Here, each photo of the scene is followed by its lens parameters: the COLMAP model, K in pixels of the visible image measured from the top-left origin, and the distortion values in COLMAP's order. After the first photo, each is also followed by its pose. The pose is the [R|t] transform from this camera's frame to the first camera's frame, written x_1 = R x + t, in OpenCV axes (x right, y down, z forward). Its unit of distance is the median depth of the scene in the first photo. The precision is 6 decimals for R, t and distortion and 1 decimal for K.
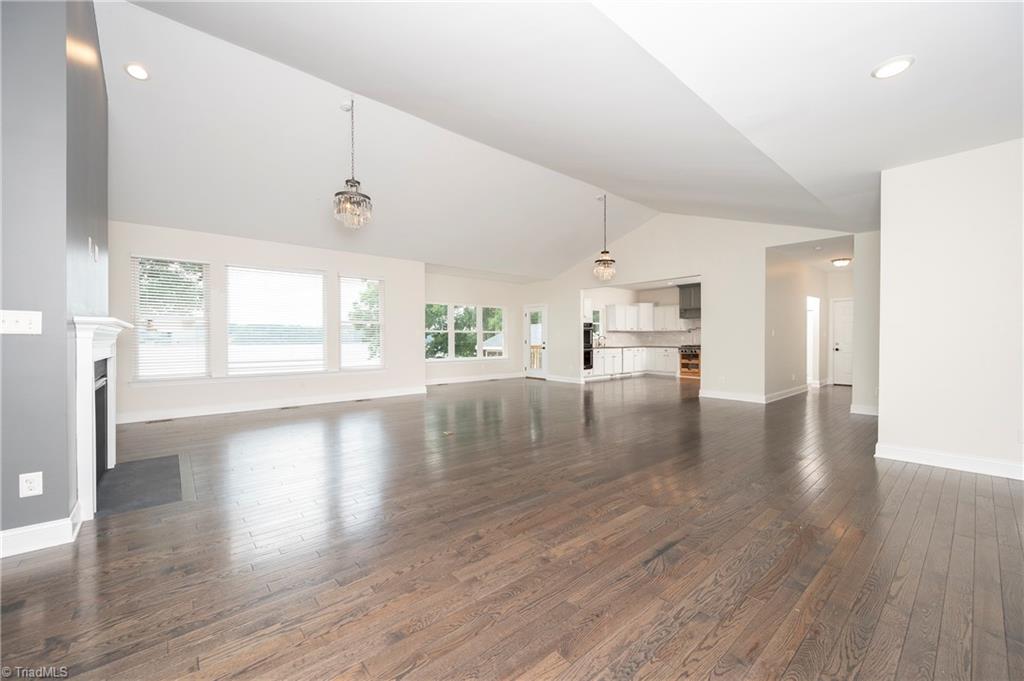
lens RADIAL K [[405.9, 0, 511.7], [0, 405.9, 340.4], [0, 0, 1]] dist [-0.000482, -0.000169]
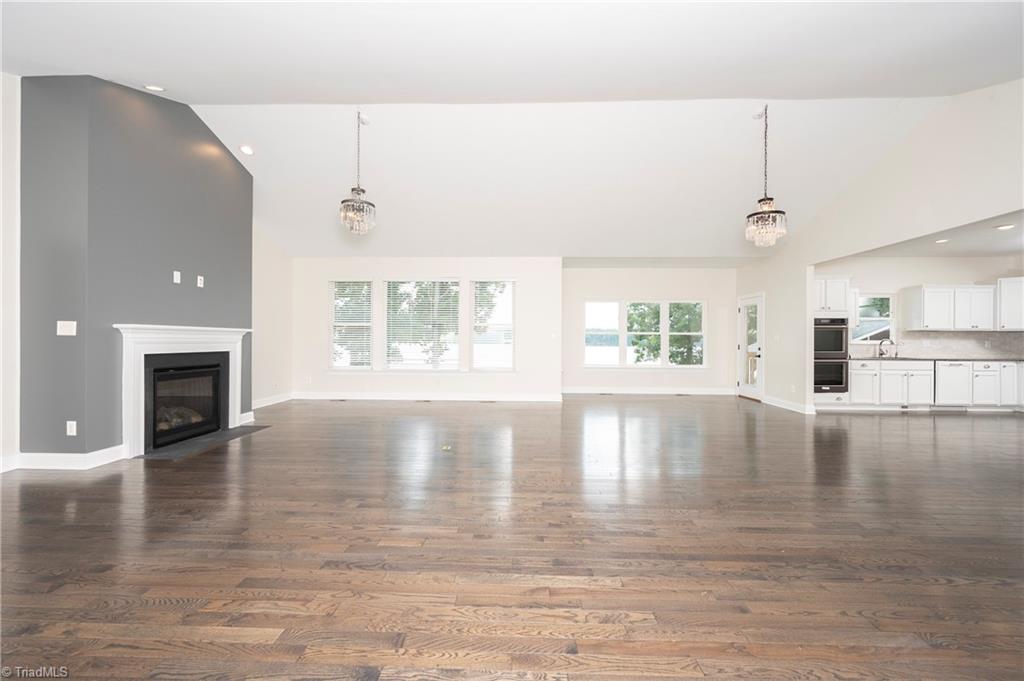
lens RADIAL K [[405.9, 0, 510.8], [0, 405.9, 339.0], [0, 0, 1]] dist [-0.000482, -0.000169]
pose [[0.737100, 0.003400, -0.675776, 0.238622], [-0.011571, 0.999904, -0.007590, -0.000937], [0.675685, 0.013414, 0.737068, 0.199145]]
